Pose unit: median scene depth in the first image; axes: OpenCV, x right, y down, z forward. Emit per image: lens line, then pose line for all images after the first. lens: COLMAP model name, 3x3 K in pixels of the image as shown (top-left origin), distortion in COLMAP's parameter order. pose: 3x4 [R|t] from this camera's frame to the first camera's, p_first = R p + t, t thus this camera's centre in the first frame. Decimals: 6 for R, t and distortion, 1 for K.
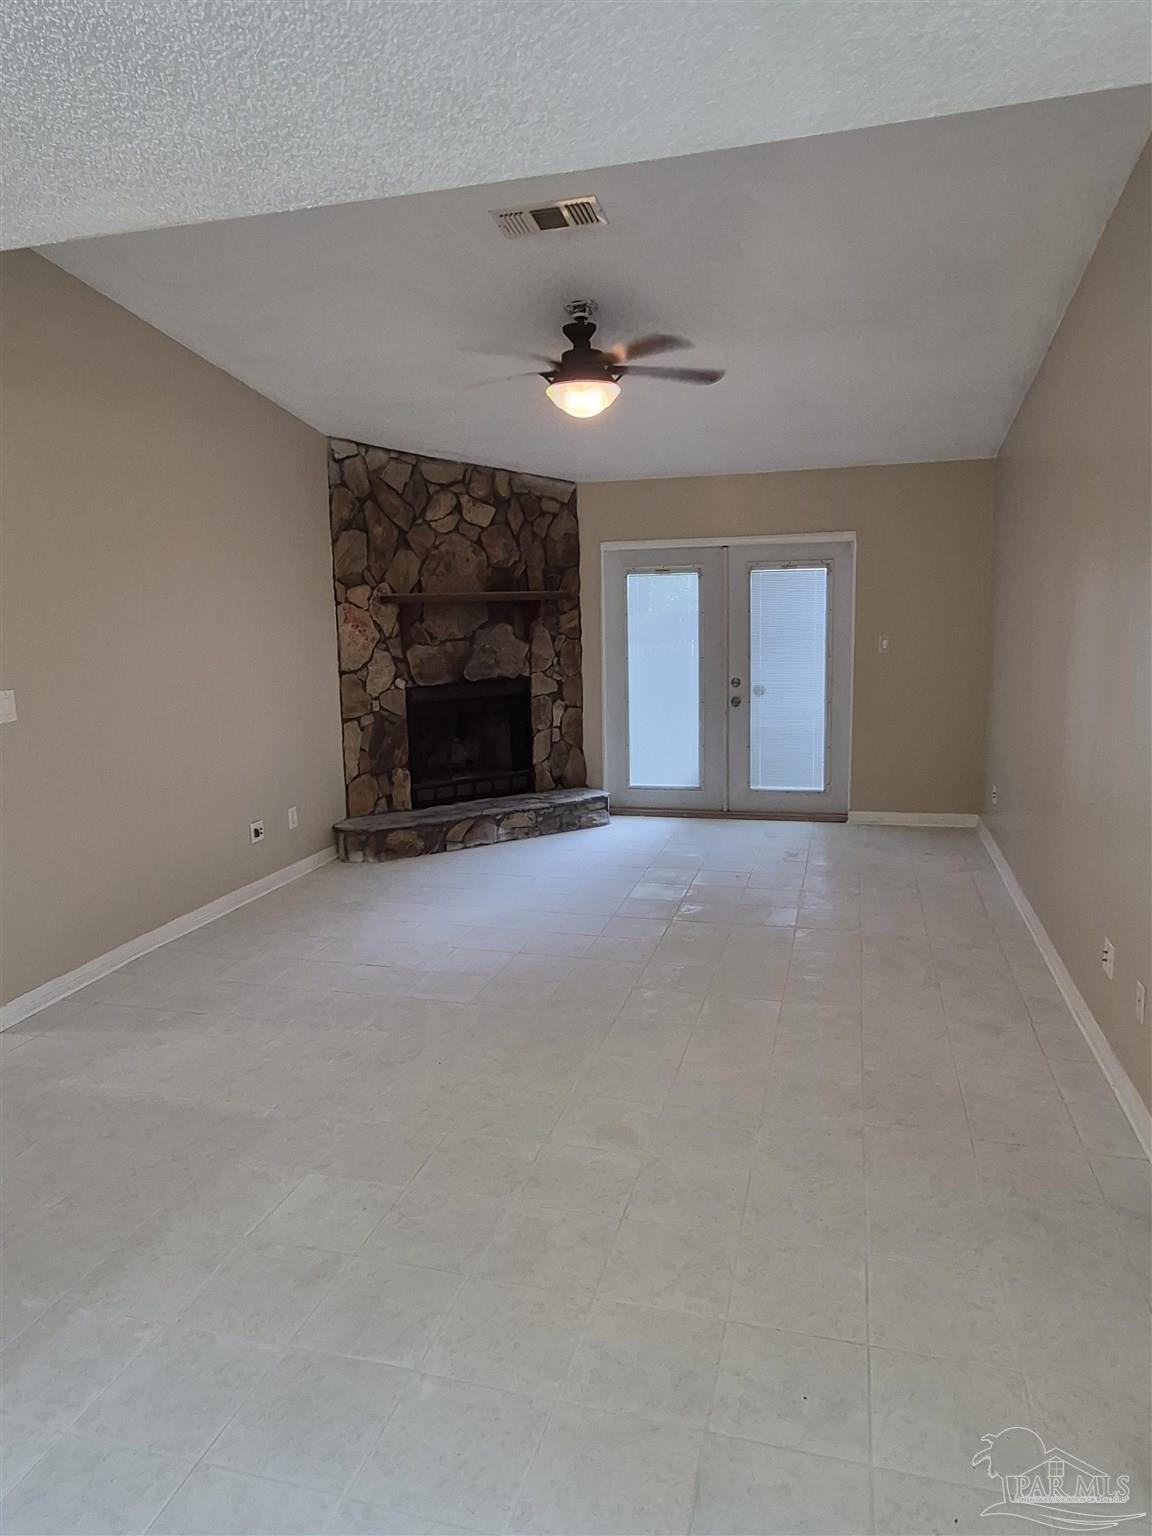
lens RADIAL K [[1007.5, 0, 576.0], [0, 1007.5, 768.0], [0, 0, 1]] dist [-0.000848, -0.000014]
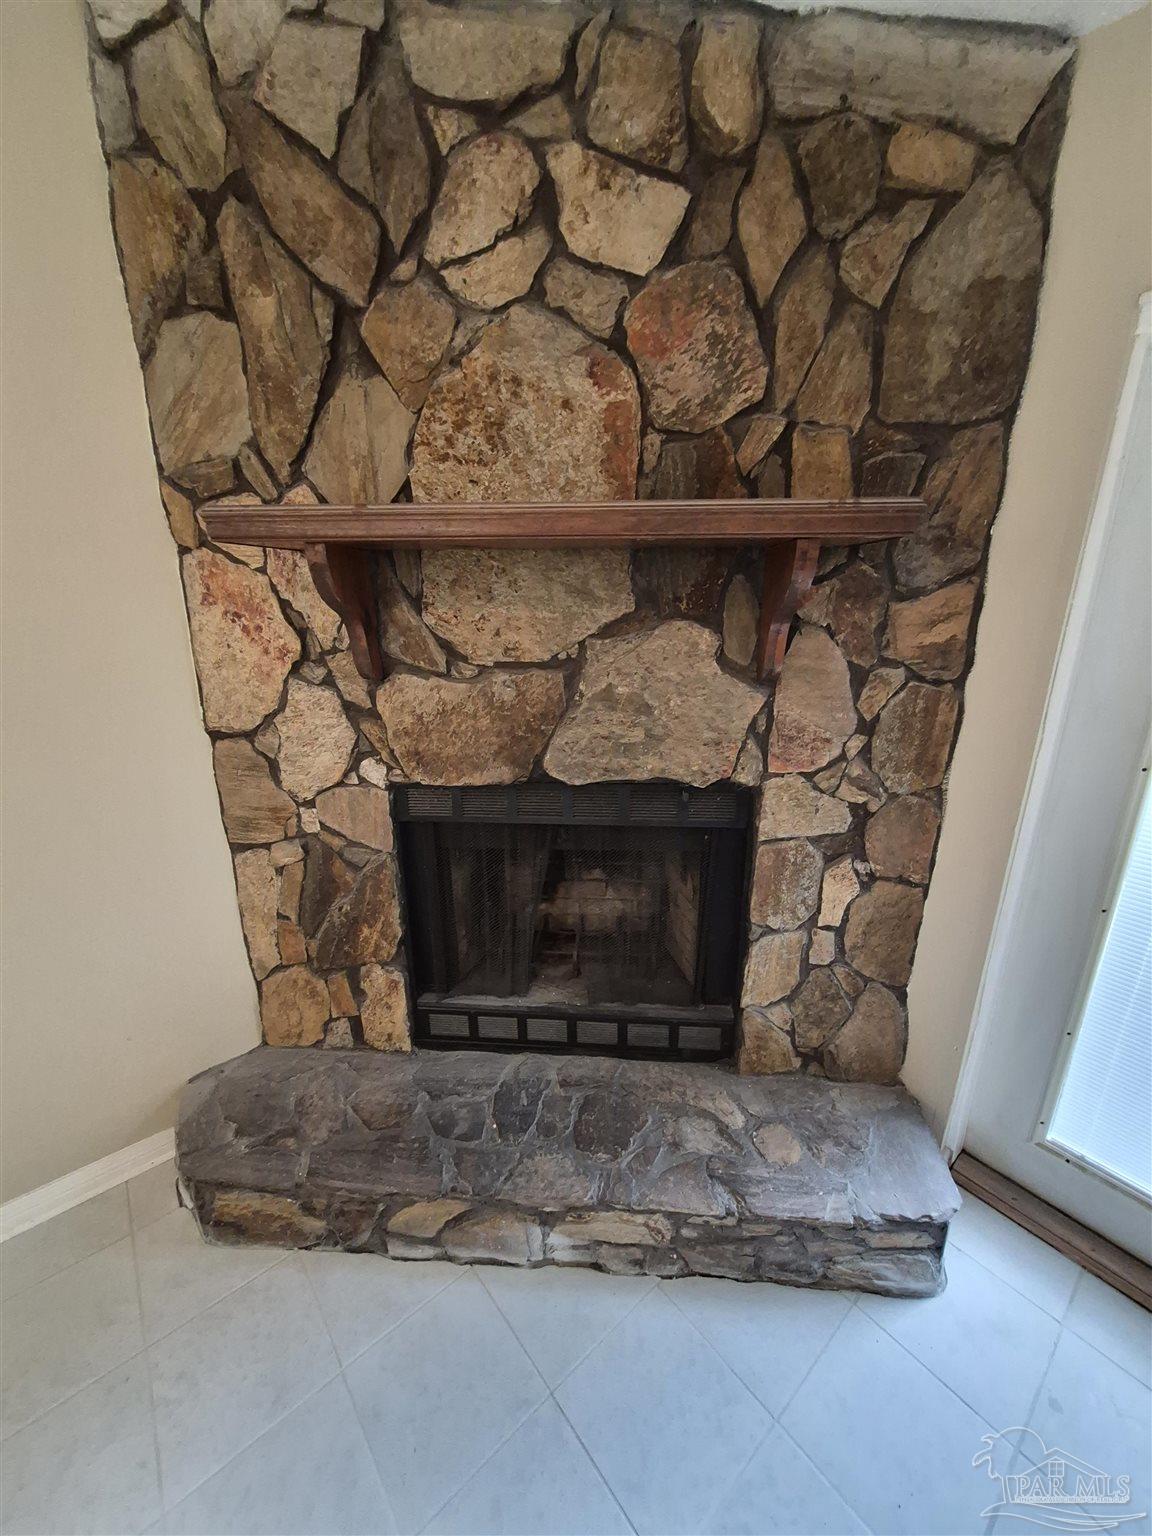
lens RADIAL K [[602.0, 0, 576.0], [0, 602.0, 768.0], [0, 0, 1]] dist [-0.000795, -0.000350]
pose [[0.822716, 0.186563, -0.536966, 0.011380], [-0.107624, 0.978646, 0.175124, -0.132297], [0.558171, -0.086287, 0.825227, 0.846697]]
